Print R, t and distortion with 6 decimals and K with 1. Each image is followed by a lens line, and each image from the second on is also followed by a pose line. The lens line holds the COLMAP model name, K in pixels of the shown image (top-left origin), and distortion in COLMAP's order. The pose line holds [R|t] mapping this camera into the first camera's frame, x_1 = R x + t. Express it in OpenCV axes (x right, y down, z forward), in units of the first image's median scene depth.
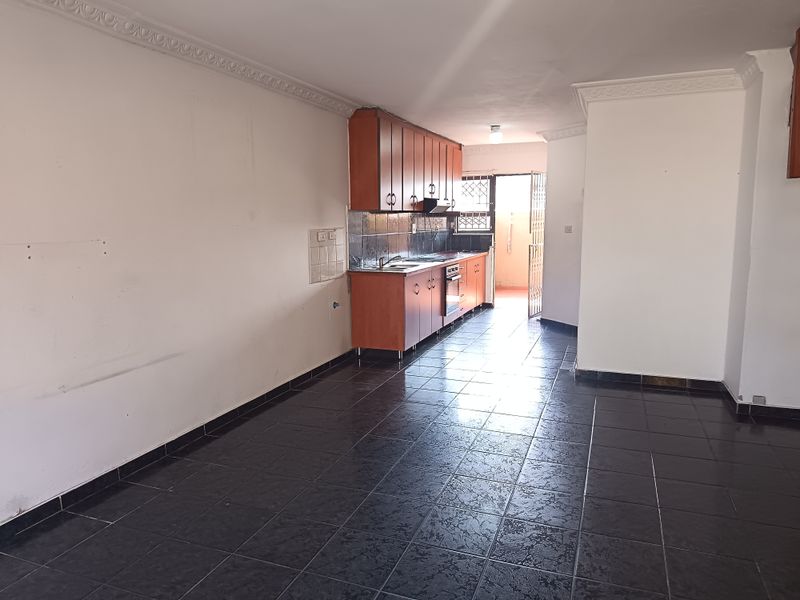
lens RADIAL K [[554.6, 0, 390.3], [0, 554.6, 299.8], [0, 0, 1]] dist [0.053990, -0.067007]
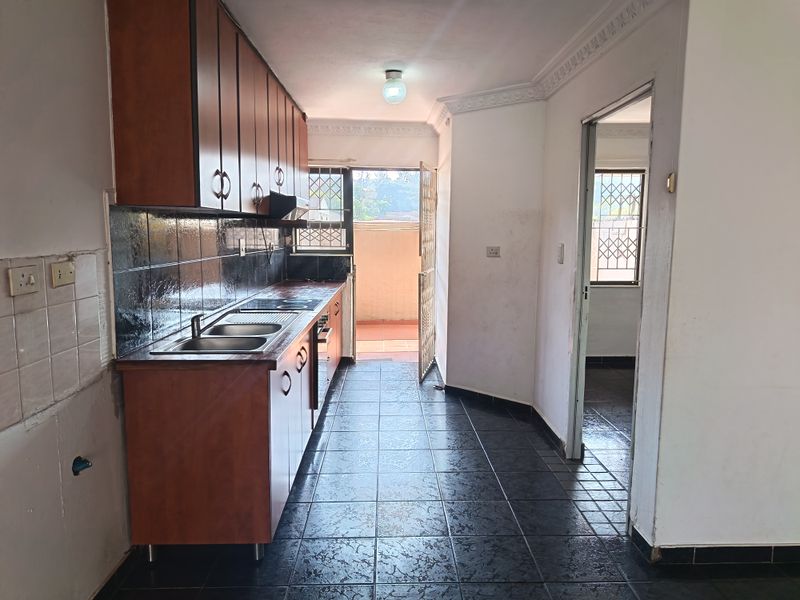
lens RADIAL K [[554.6, 0, 397.7], [0, 554.6, 300.2], [0, 0, 1]] dist [0.053990, -0.067007]
pose [[0.918054, -0.030875, 0.395250, -0.038801], [0.039568, 0.999121, -0.013859, -0.066130], [-0.394475, 0.028363, 0.918469, 0.455606]]
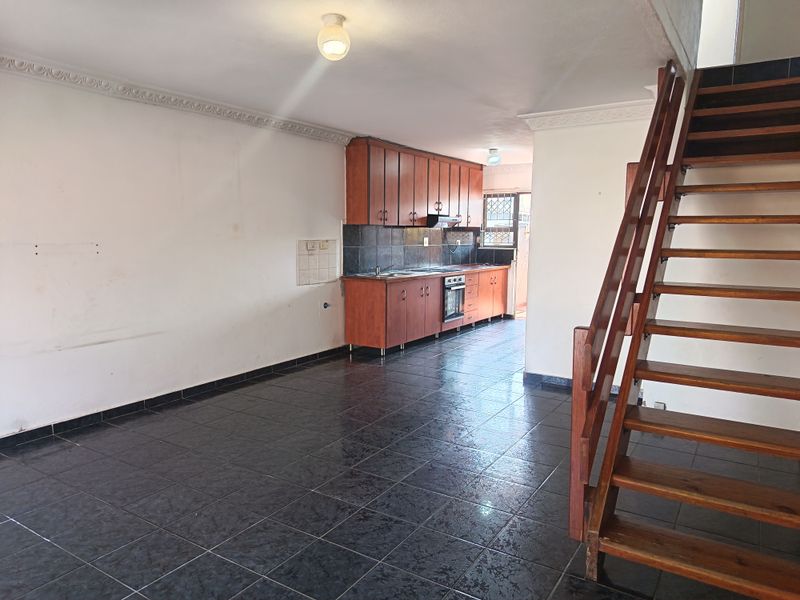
lens RADIAL K [[554.6, 0, 391.3], [0, 554.6, 298.5], [0, 0, 1]] dist [0.053990, -0.067007]
pose [[0.980822, 0.039608, -0.190836, 0.201179], [-0.044650, 0.998756, -0.022193, 0.011683], [0.189720, 0.030288, 0.981371, -0.090868]]
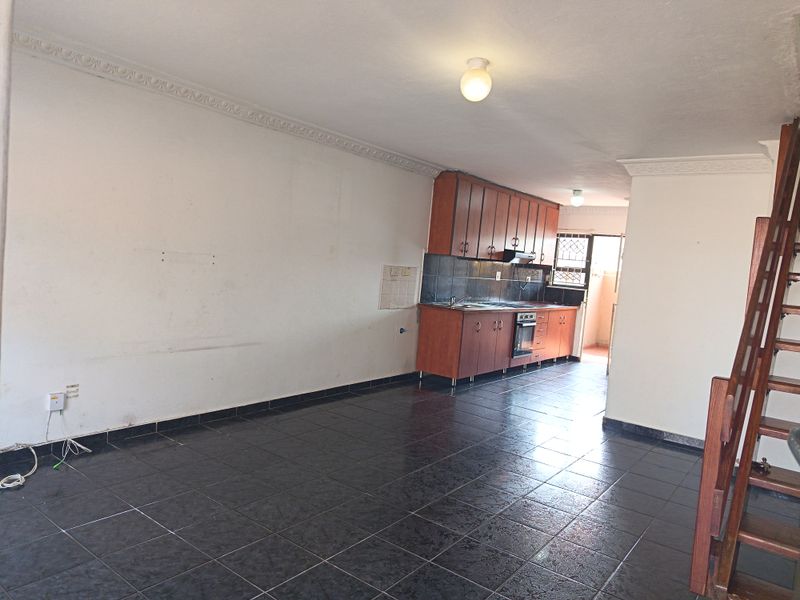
lens RADIAL K [[554.6, 0, 390.0], [0, 554.6, 297.4], [0, 0, 1]] dist [0.053990, -0.067007]
pose [[0.957369, 0.109900, -0.267145, 0.144435], [-0.132502, 0.988844, -0.068049, 0.017984], [0.256686, 0.100545, 0.961251, -0.117941]]
